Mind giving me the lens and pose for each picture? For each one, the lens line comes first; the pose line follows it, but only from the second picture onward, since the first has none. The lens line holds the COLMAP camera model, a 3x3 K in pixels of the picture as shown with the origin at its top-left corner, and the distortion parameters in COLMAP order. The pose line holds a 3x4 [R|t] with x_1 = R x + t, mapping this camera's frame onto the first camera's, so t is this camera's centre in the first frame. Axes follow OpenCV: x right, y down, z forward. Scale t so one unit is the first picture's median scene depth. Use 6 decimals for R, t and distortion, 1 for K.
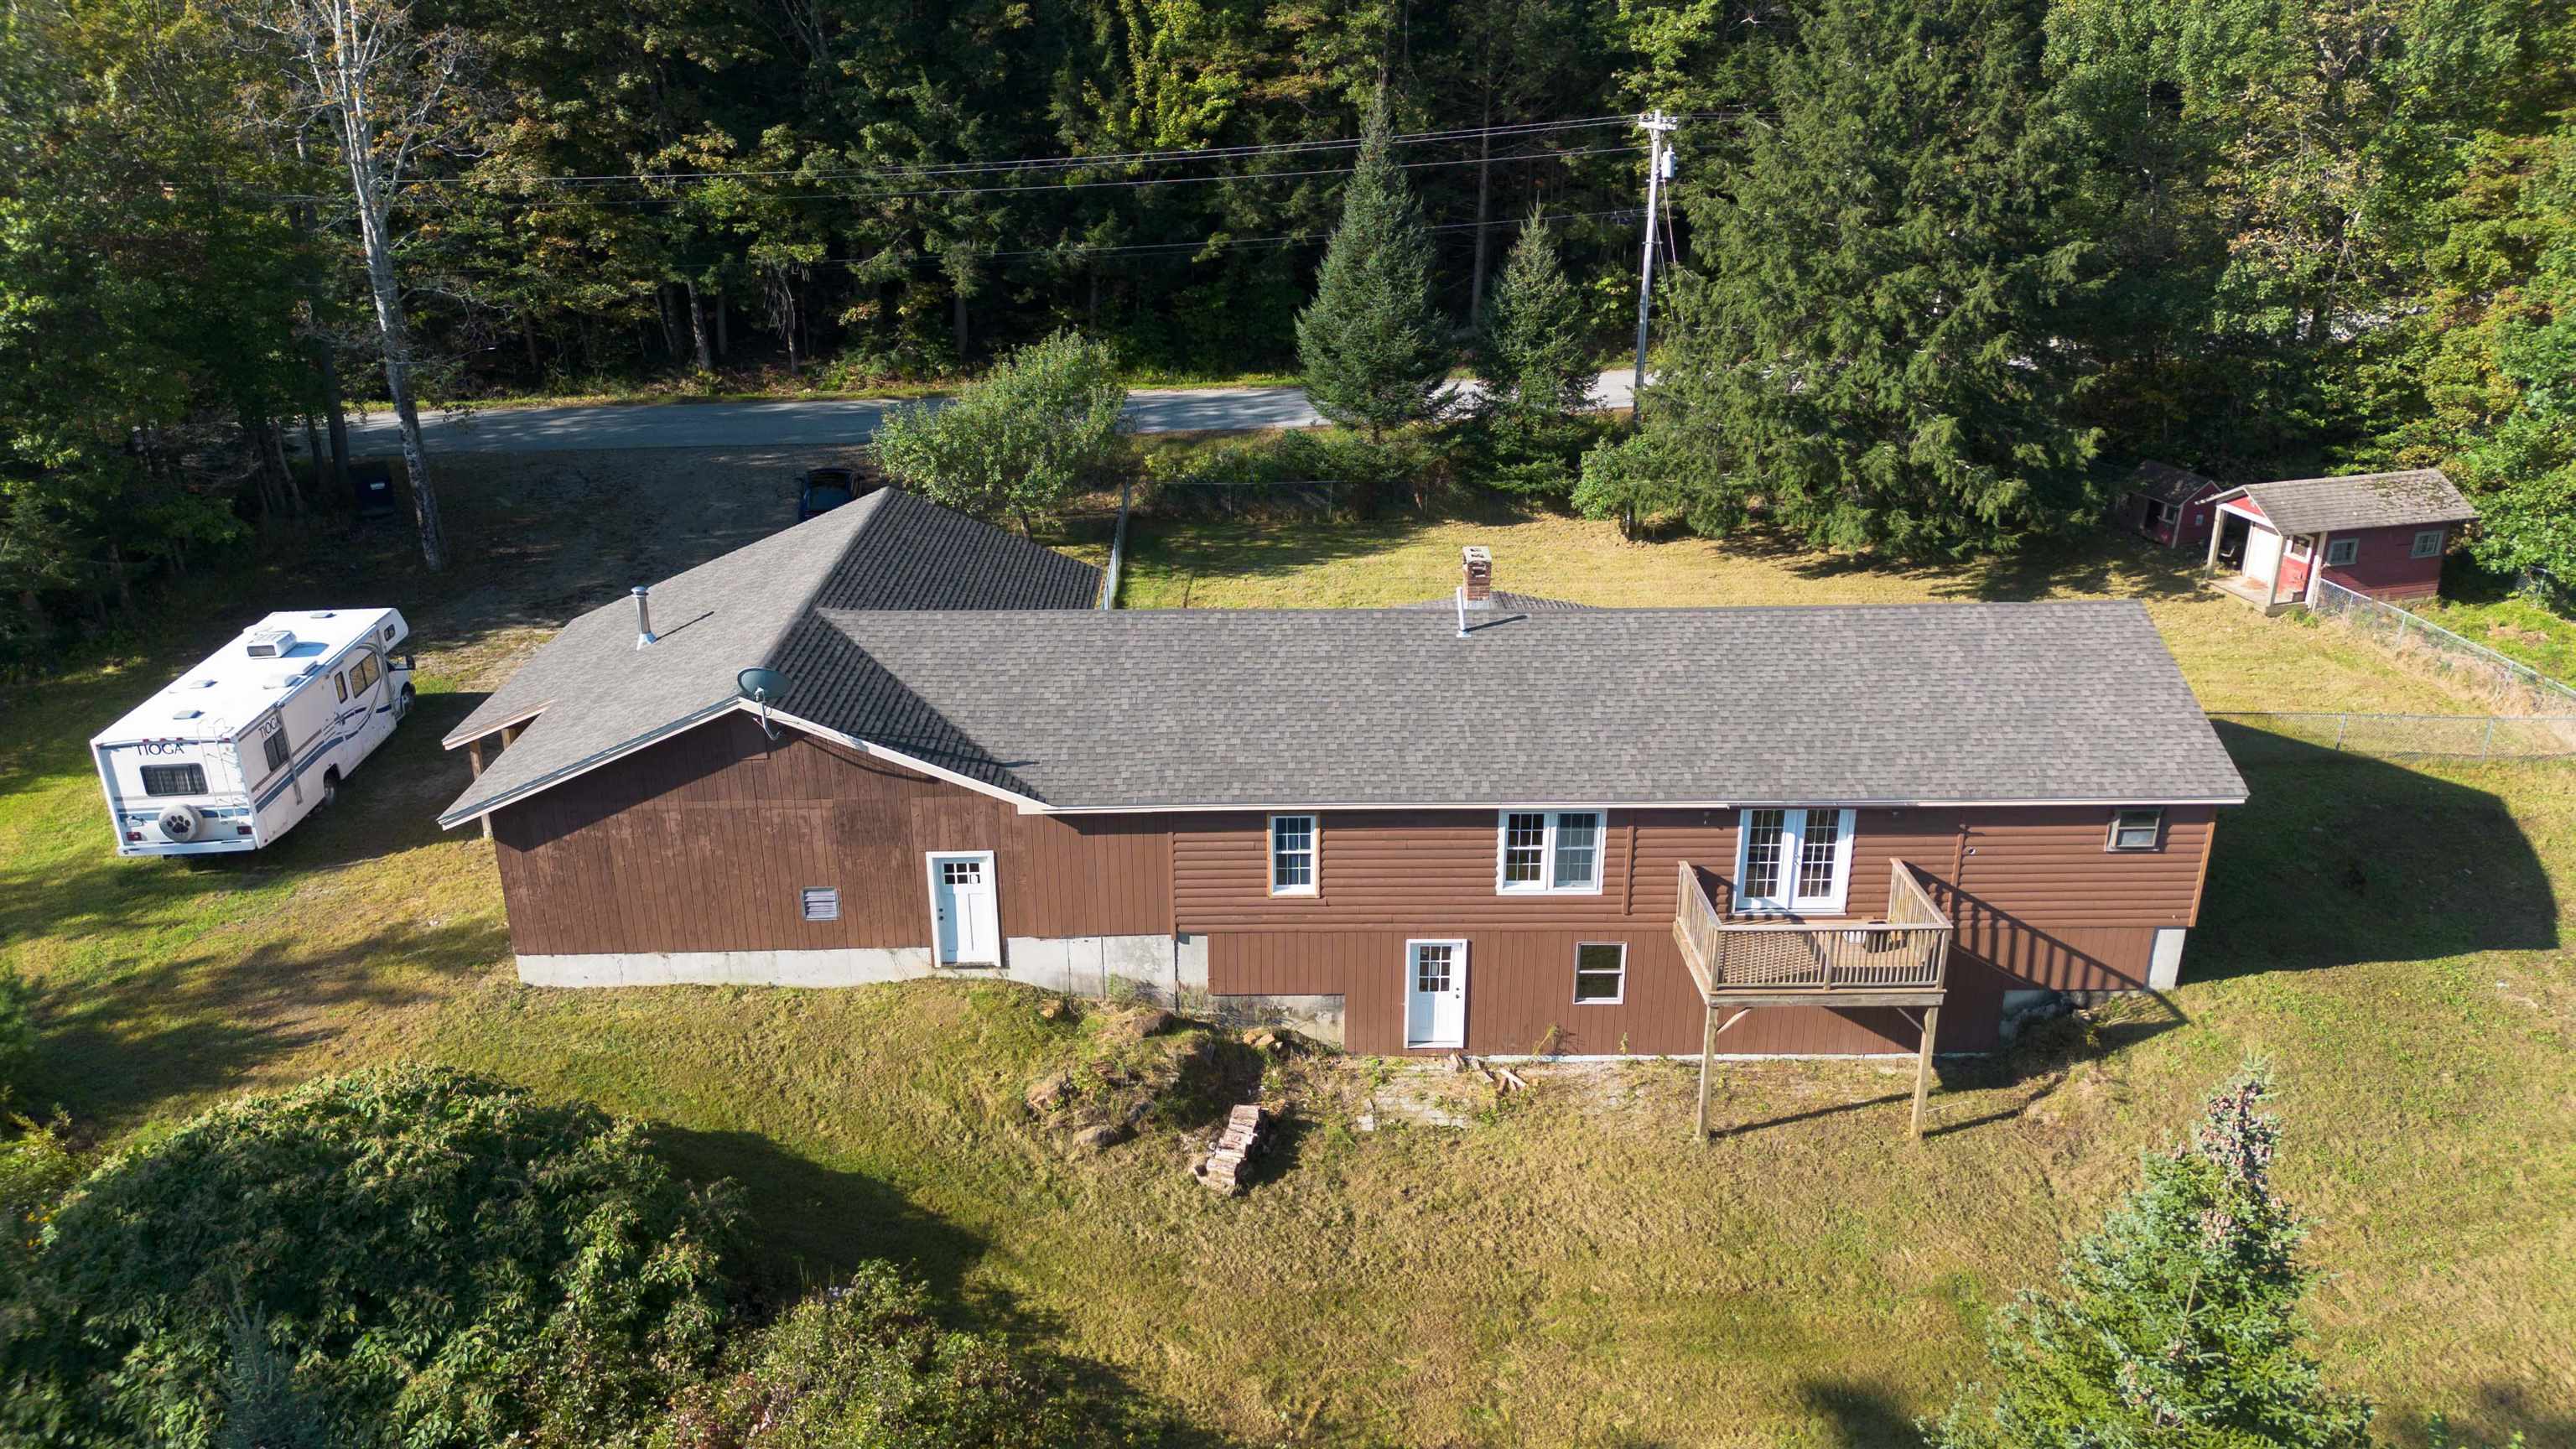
lens RADIAL K [[1811.4, 0, 1278.8], [0, 1811.4, 706.3], [0, 0, 1]] dist [0.115972, -0.160290]
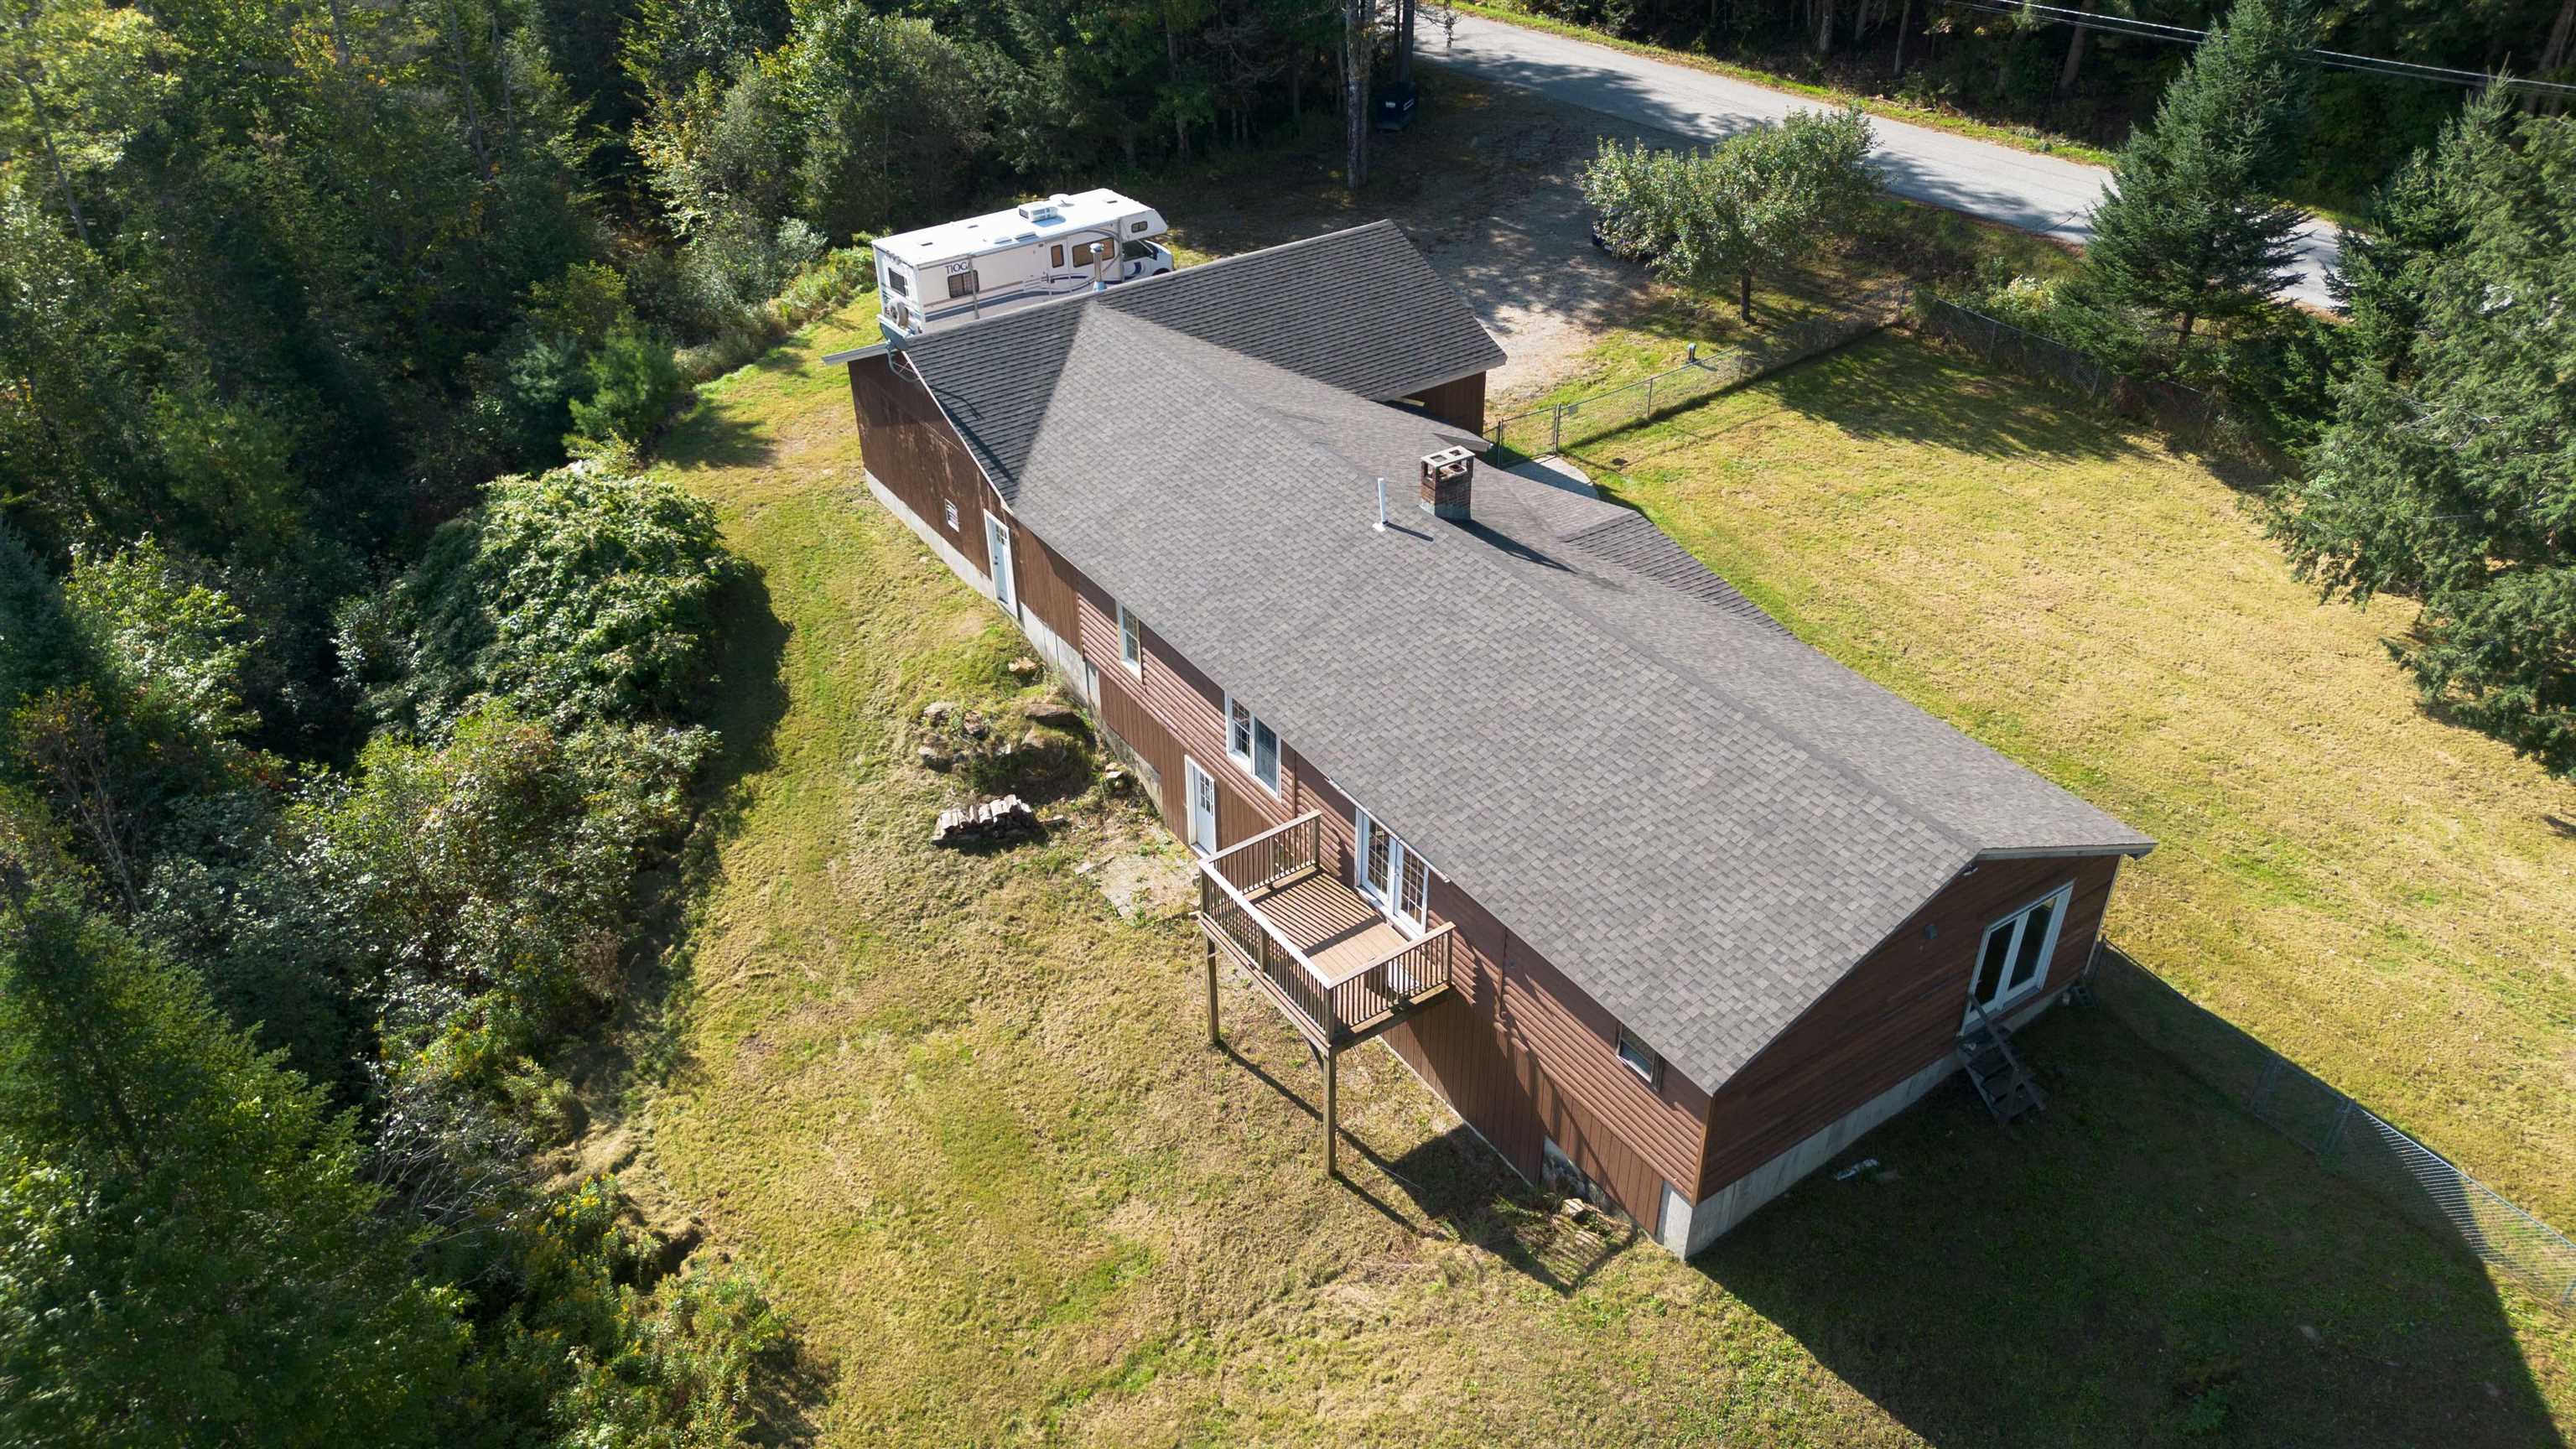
lens RADIAL K [[1811.4, 0, 1278.8], [0, 1811.4, 706.3], [0, 0, 1]] dist [0.115972, -0.160290]
pose [[0.544250, 0.462829, -0.699700, 0.731721], [-0.295773, 0.886351, 0.356230, -0.261671], [0.785054, 0.013074, 0.619289, 0.309200]]
